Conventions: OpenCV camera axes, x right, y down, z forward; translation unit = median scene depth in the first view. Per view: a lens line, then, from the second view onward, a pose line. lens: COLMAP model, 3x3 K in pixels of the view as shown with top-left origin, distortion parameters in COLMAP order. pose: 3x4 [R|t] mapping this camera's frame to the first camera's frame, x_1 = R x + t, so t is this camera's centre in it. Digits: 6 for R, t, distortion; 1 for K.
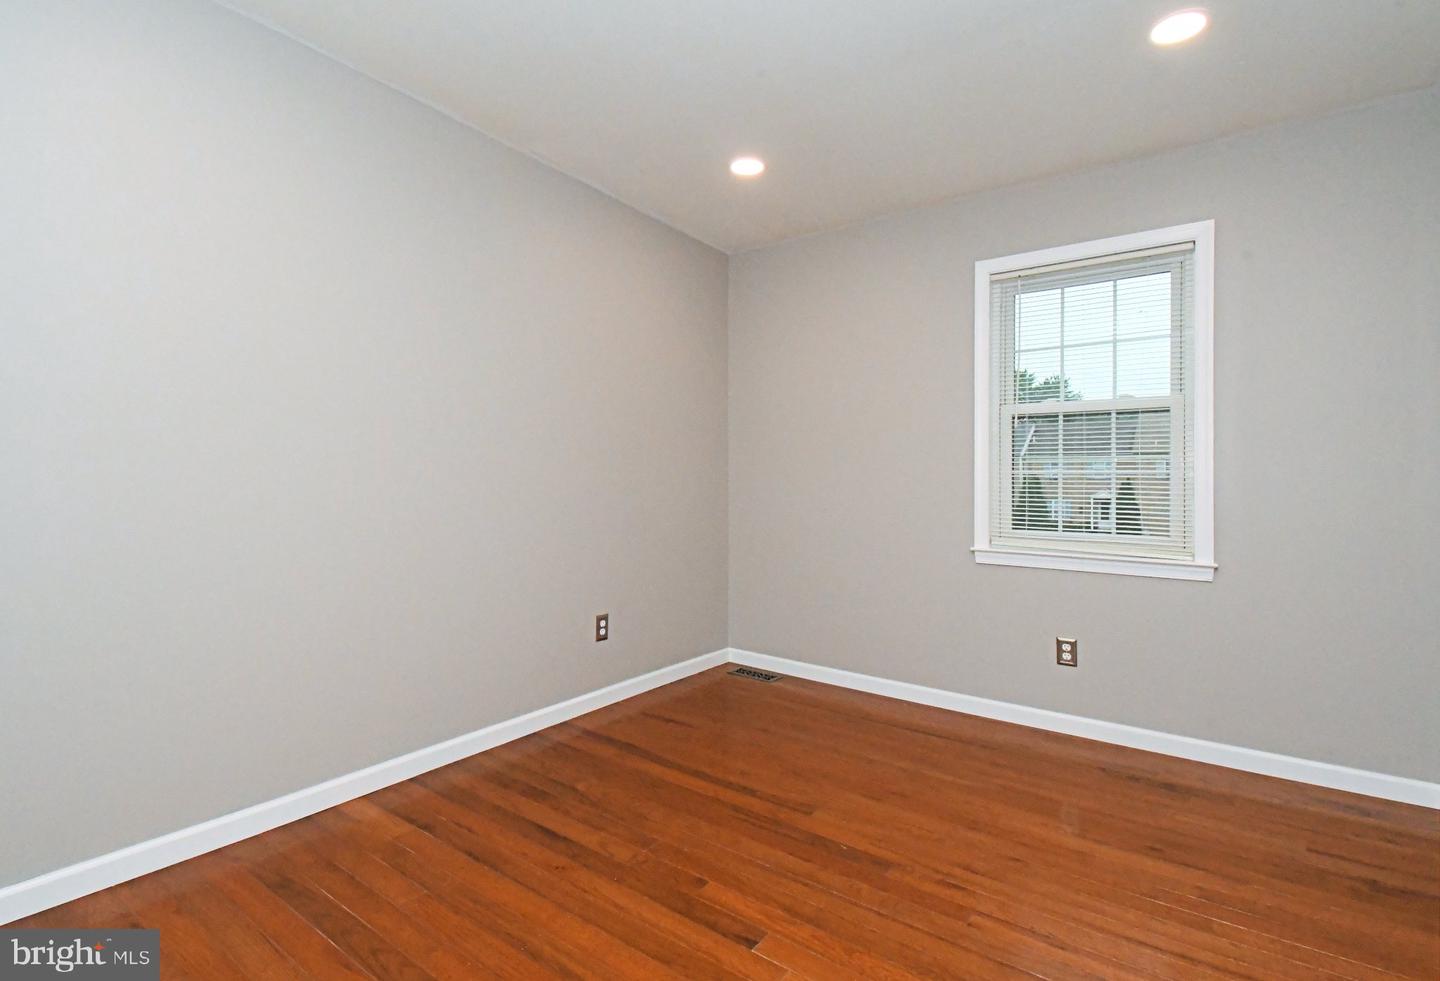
lens RADIAL K [[705.2, 0, 706.2], [0, 705.2, 492.3], [0, 0, 1]] dist [0.013405, -0.001151]
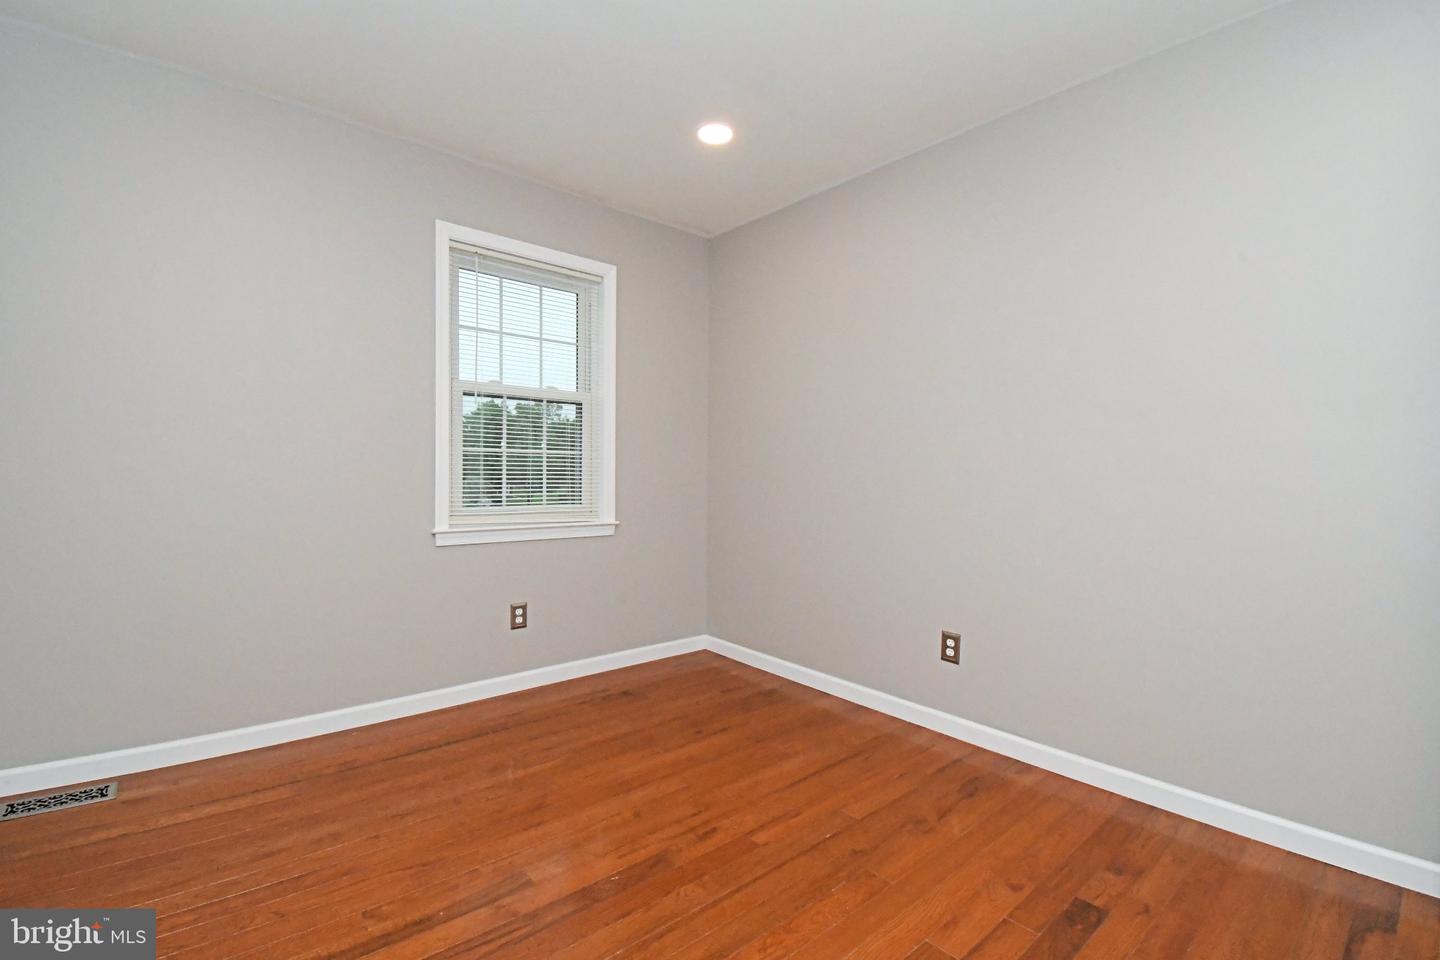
lens RADIAL K [[616.2, 0, 756.7], [0, 616.2, 472.9], [0, 0, 1]] dist [0.000398, -0.001684]
pose [[0.194641, -0.016059, 0.980743, -0.429698], [-0.003227, 0.999850, 0.017012, -0.014688], [-0.980869, -0.006476, 0.194560, 0.567304]]
